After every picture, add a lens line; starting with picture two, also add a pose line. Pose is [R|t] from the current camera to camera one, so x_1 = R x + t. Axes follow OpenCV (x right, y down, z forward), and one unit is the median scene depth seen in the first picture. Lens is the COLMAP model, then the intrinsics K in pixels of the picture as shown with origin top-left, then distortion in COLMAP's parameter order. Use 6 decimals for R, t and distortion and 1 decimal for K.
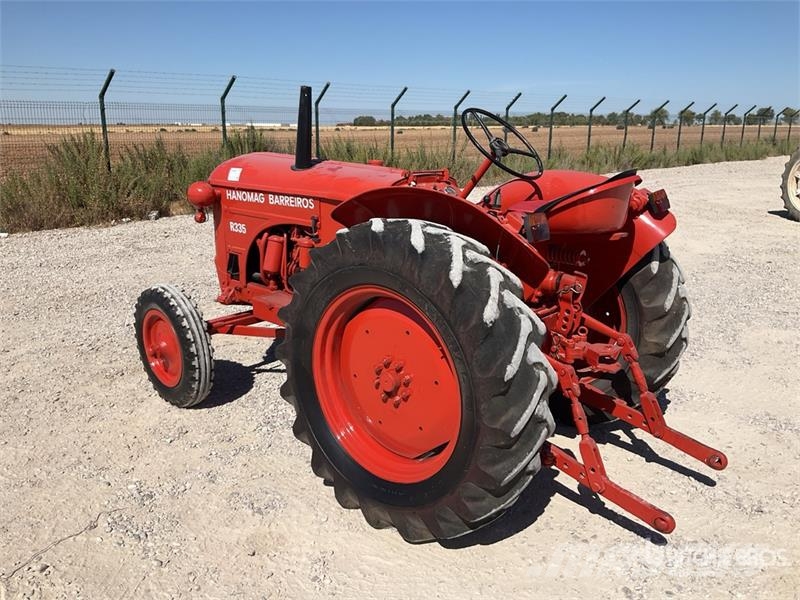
lens RADIAL K [[680.2, 0, 397.4], [0, 680.2, 287.6], [0, 0, 1]] dist [0.086266, -0.179796]
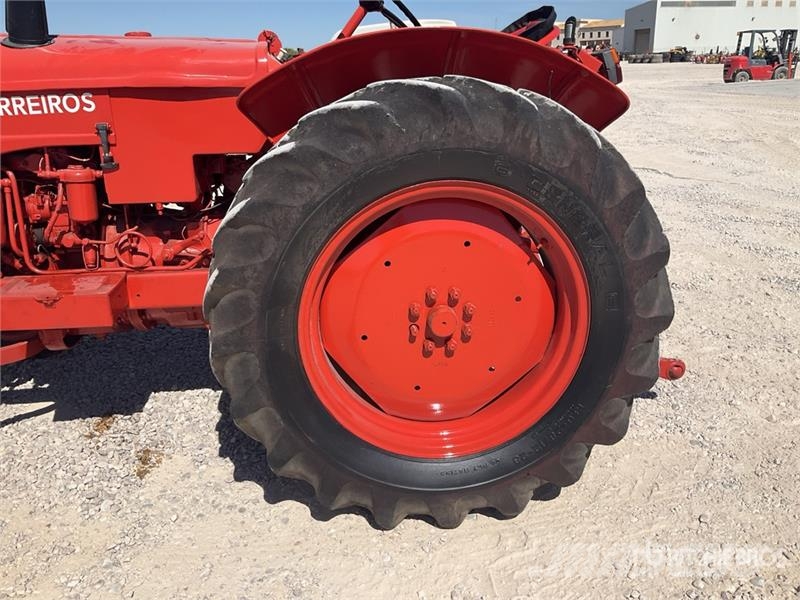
lens RADIAL K [[675.8, 0, 400.0], [0, 675.8, 300.0], [0, 0, 1]] dist [-0.006706, 0.002440]
pose [[0.656728, -0.260684, 0.707638, -0.391829], [0.203400, 0.964808, 0.166656, -0.005072], [-0.726180, 0.034486, 0.686640, 0.425456]]
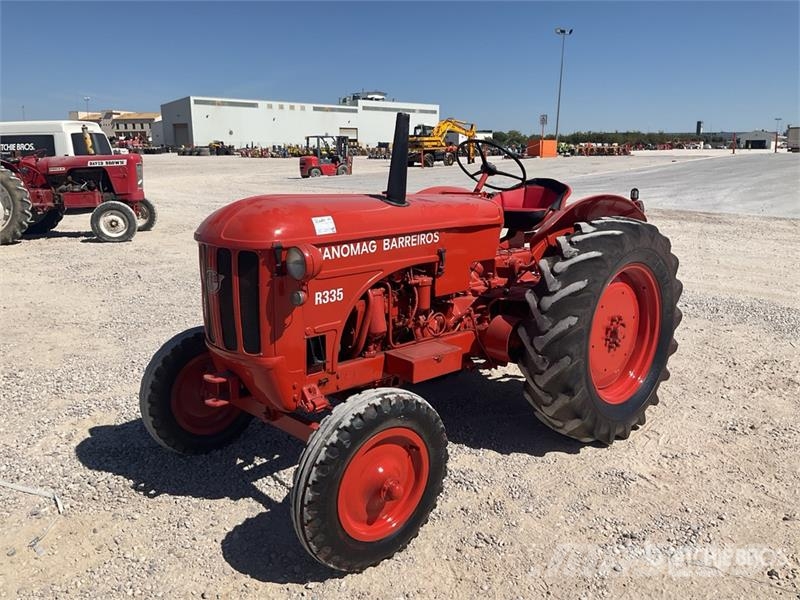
lens RADIAL K [[680.2, 0, 397.4], [0, 680.2, 287.6], [0, 0, 1]] dist [0.086266, -0.179796]
pose [[0.069470, -0.197558, 0.977827, -1.065628], [0.245008, 0.953551, 0.175246, -0.233436], [-0.967029, 0.227401, 0.114647, 0.947843]]
